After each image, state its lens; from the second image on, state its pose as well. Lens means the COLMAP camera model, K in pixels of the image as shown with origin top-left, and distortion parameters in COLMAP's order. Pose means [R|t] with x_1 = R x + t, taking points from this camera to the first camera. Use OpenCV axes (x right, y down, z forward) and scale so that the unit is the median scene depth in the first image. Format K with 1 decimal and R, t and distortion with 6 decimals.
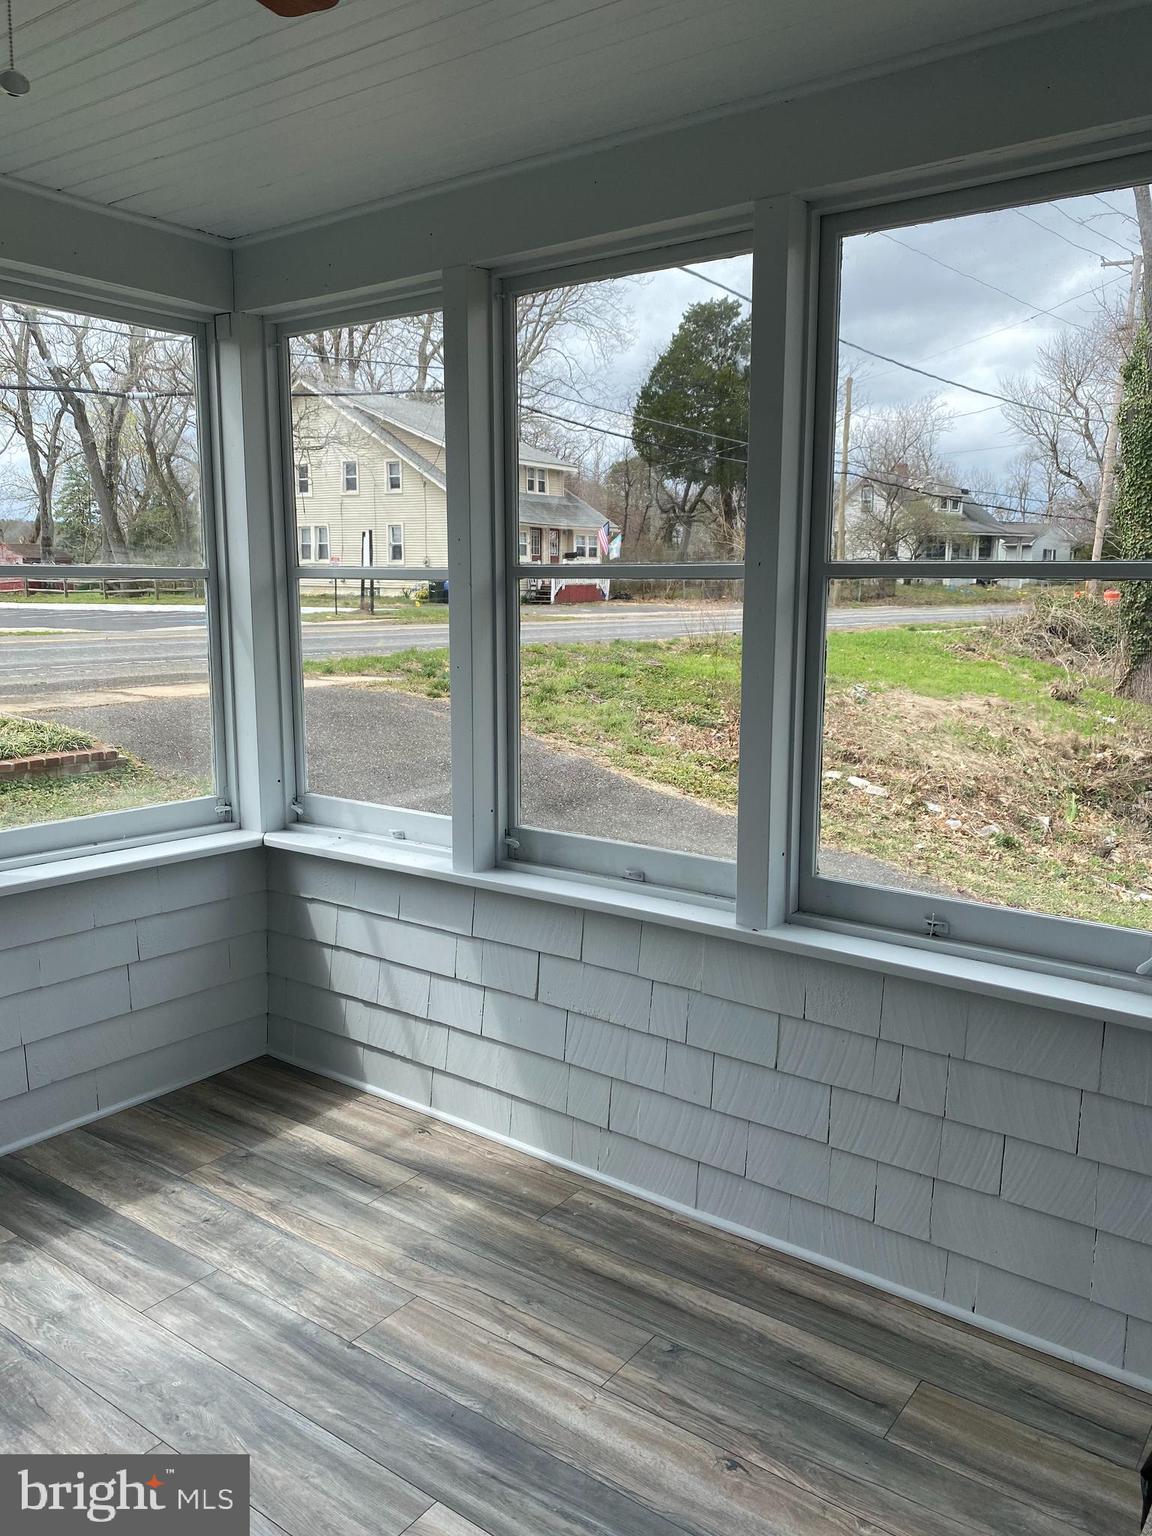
lens RADIAL K [[1169.1, 0, 574.9], [0, 1169.1, 743.2], [0, 0, 1]] dist [0.005230, -0.004190]
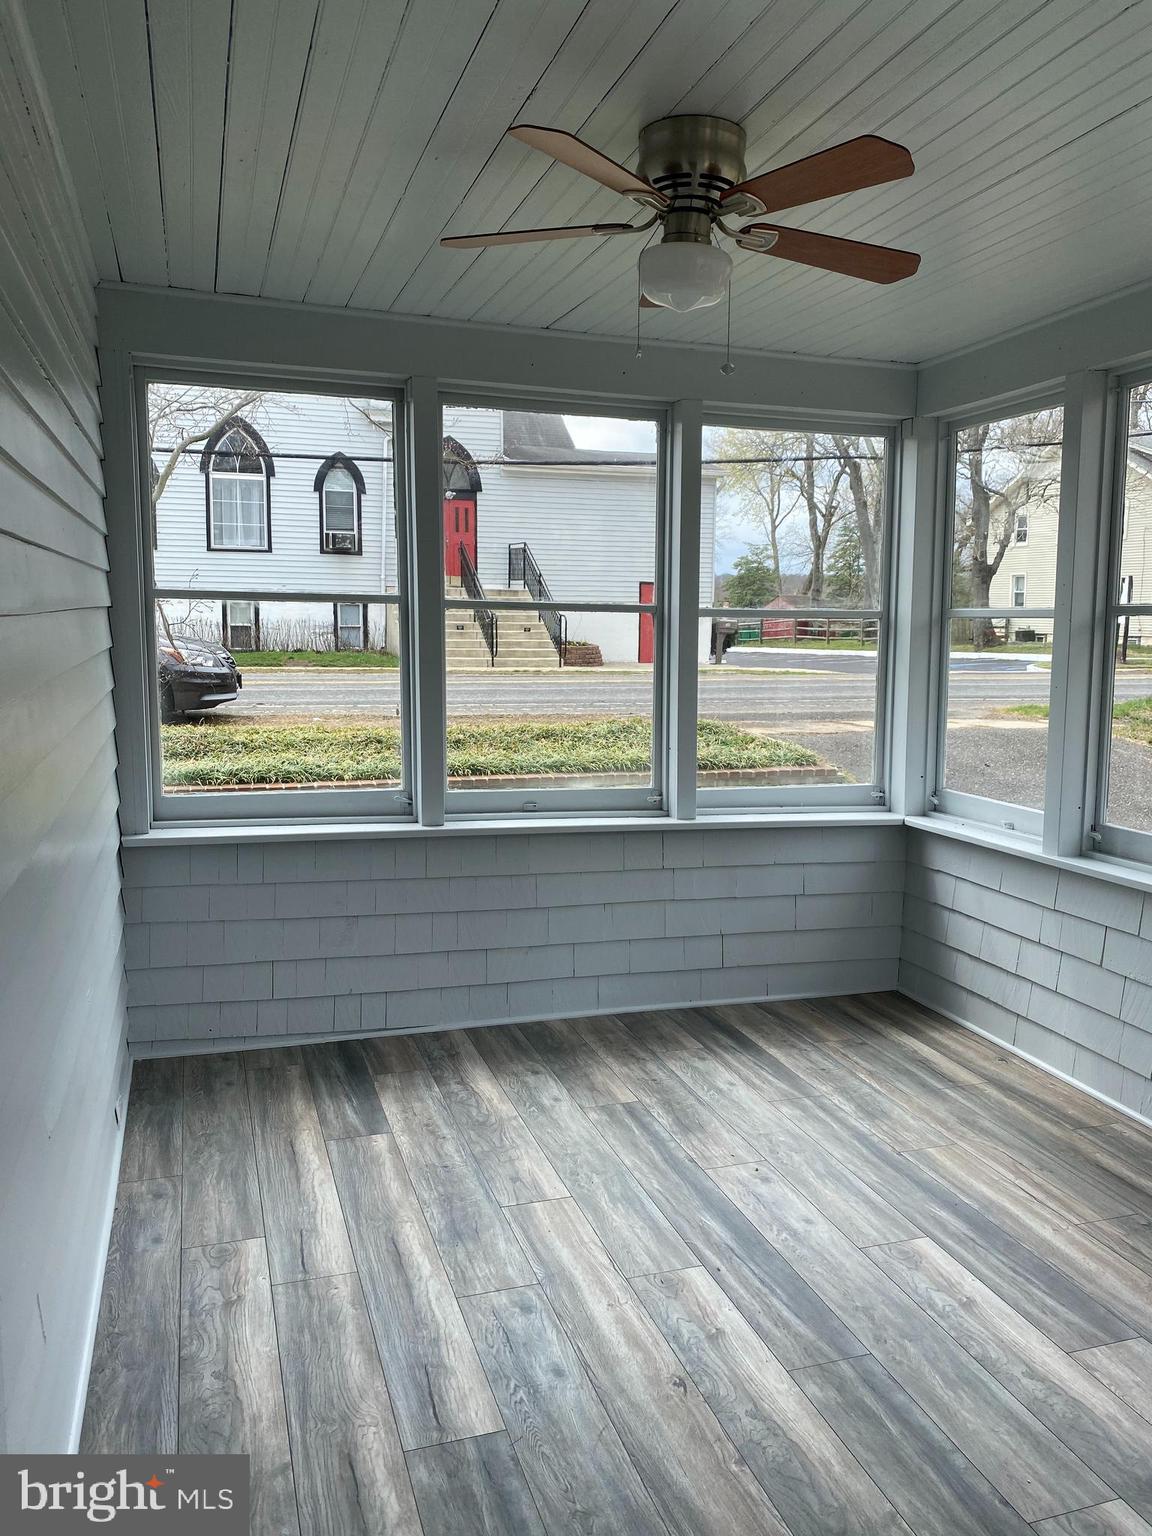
lens RADIAL K [[1169.1, 0, 574.9], [0, 1169.1, 743.2], [0, 0, 1]] dist [0.005230, -0.004190]
pose [[0.811636, 0.061100, -0.580959, 0.203874], [-0.085201, 0.996262, -0.014254, 0.052459], [0.577916, 0.061067, 0.813808, -0.296329]]
